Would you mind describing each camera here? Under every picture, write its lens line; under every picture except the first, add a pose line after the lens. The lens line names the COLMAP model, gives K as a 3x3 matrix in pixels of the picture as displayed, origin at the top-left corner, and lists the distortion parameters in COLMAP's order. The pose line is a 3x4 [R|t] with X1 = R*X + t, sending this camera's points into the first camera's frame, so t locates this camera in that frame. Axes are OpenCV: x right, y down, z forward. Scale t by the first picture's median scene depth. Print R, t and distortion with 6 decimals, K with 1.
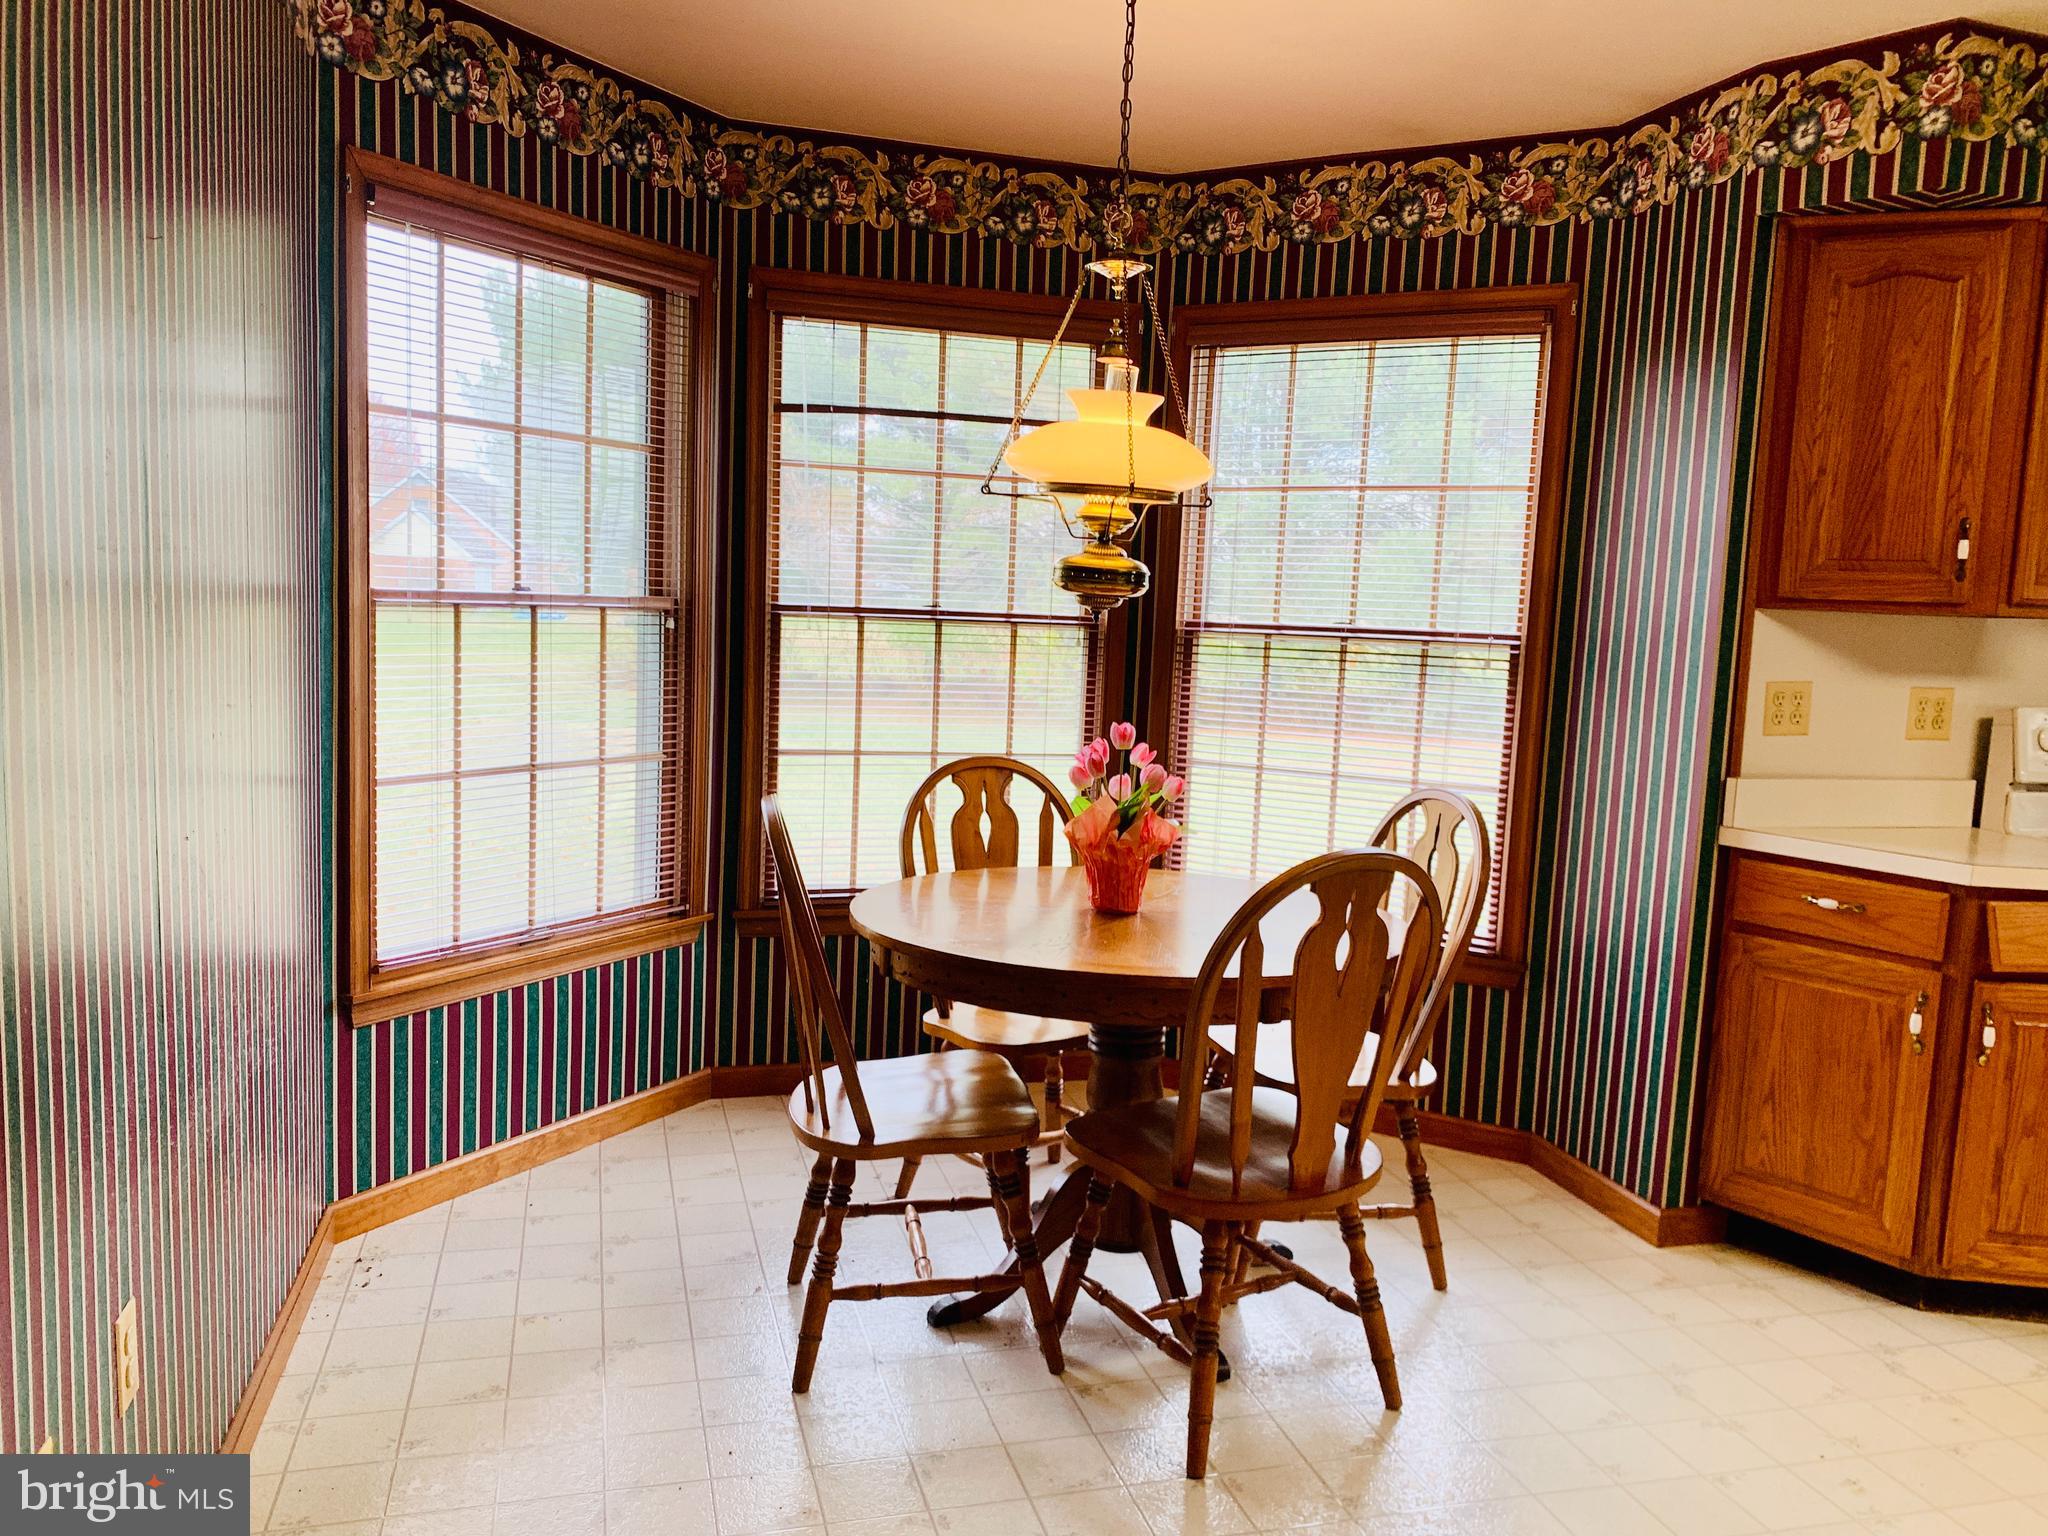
lens RADIAL K [[1566.4, 0, 1052.3], [0, 1566.4, 795.0], [0, 0, 1]] dist [0.002805, -0.006832]
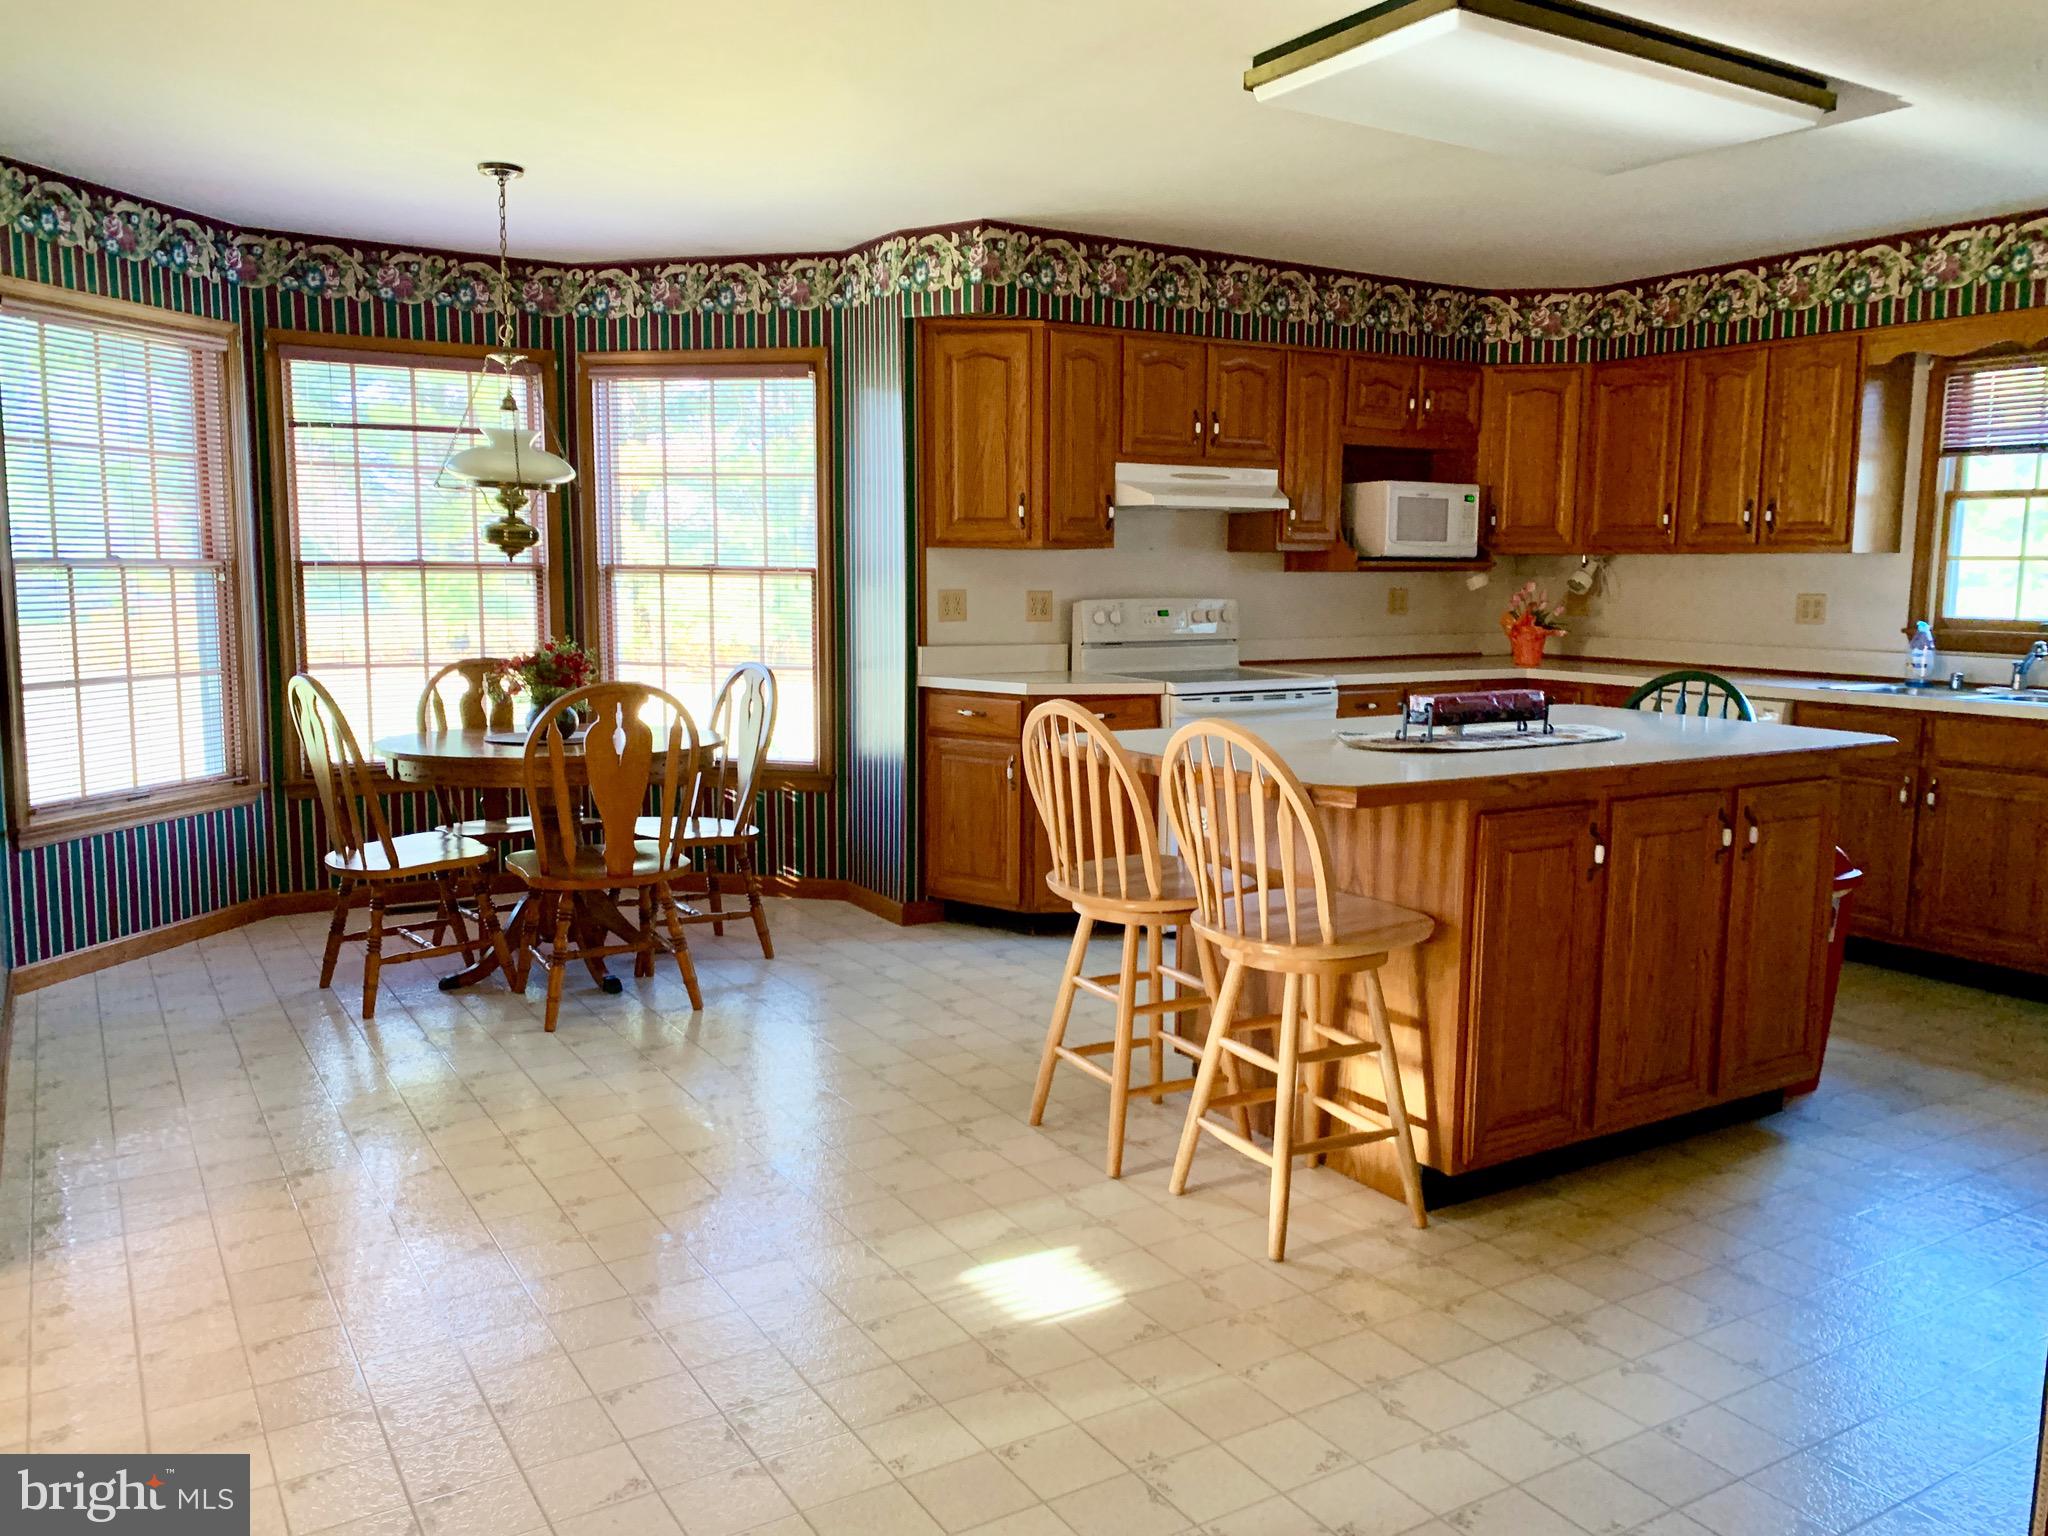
lens RADIAL K [[1569.9, 0, 1048.1], [0, 1569.9, 778.1], [0, 0, 1]] dist [0.046551, -0.064469]
pose [[0.963193, -0.067994, 0.260069, 0.103408], [0.062919, 0.997631, 0.027798, 0.088904], [-0.261343, -0.010412, 0.965190, -0.651272]]
